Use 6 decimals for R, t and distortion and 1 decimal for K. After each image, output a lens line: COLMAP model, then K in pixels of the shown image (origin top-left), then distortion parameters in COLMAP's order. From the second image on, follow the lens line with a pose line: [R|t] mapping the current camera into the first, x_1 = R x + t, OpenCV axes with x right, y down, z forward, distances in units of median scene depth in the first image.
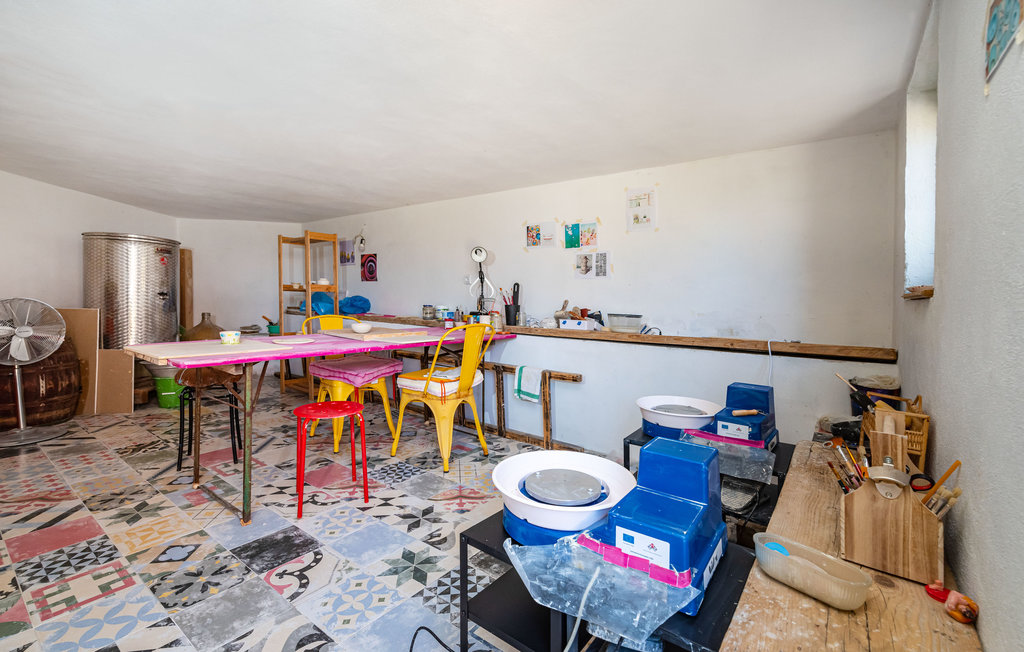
lens RADIAL K [[443.9, 0, 531.5], [0, 443.9, 301.2], [0, 0, 1]] dist [0.001488, -0.000122]
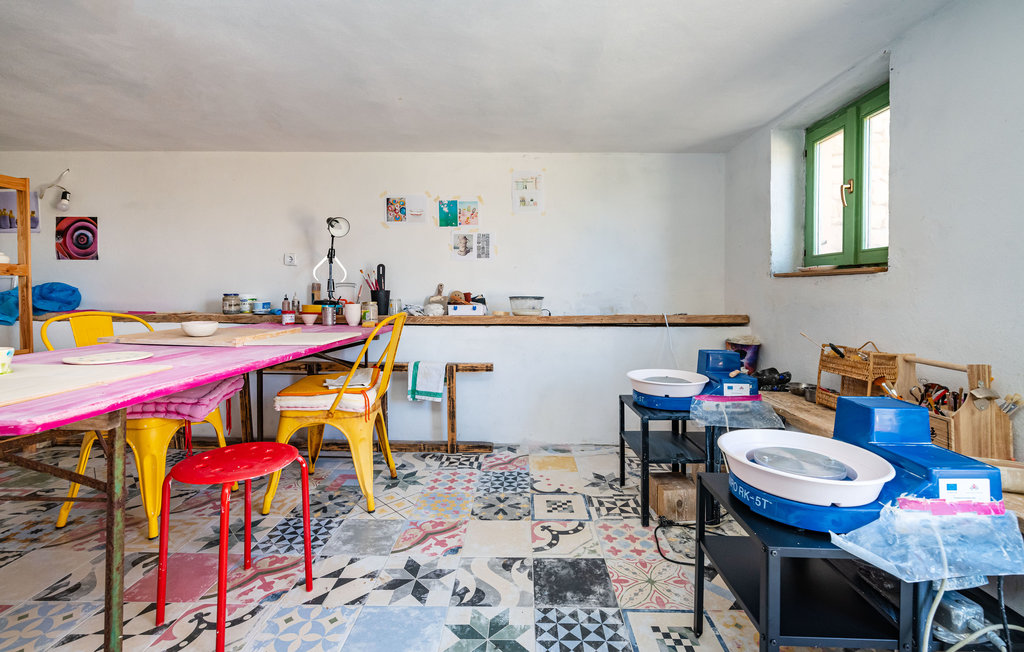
lens RADIAL K [[443.9, 0, 518.2], [0, 443.9, 279.2], [0, 0, 1]] dist [0.001488, -0.000122]
pose [[0.818005, -0.002934, 0.575204, -0.358341], [0.016358, 0.999701, -0.018163, 0.007987], [-0.574979, 0.024267, 0.817809, 0.199156]]
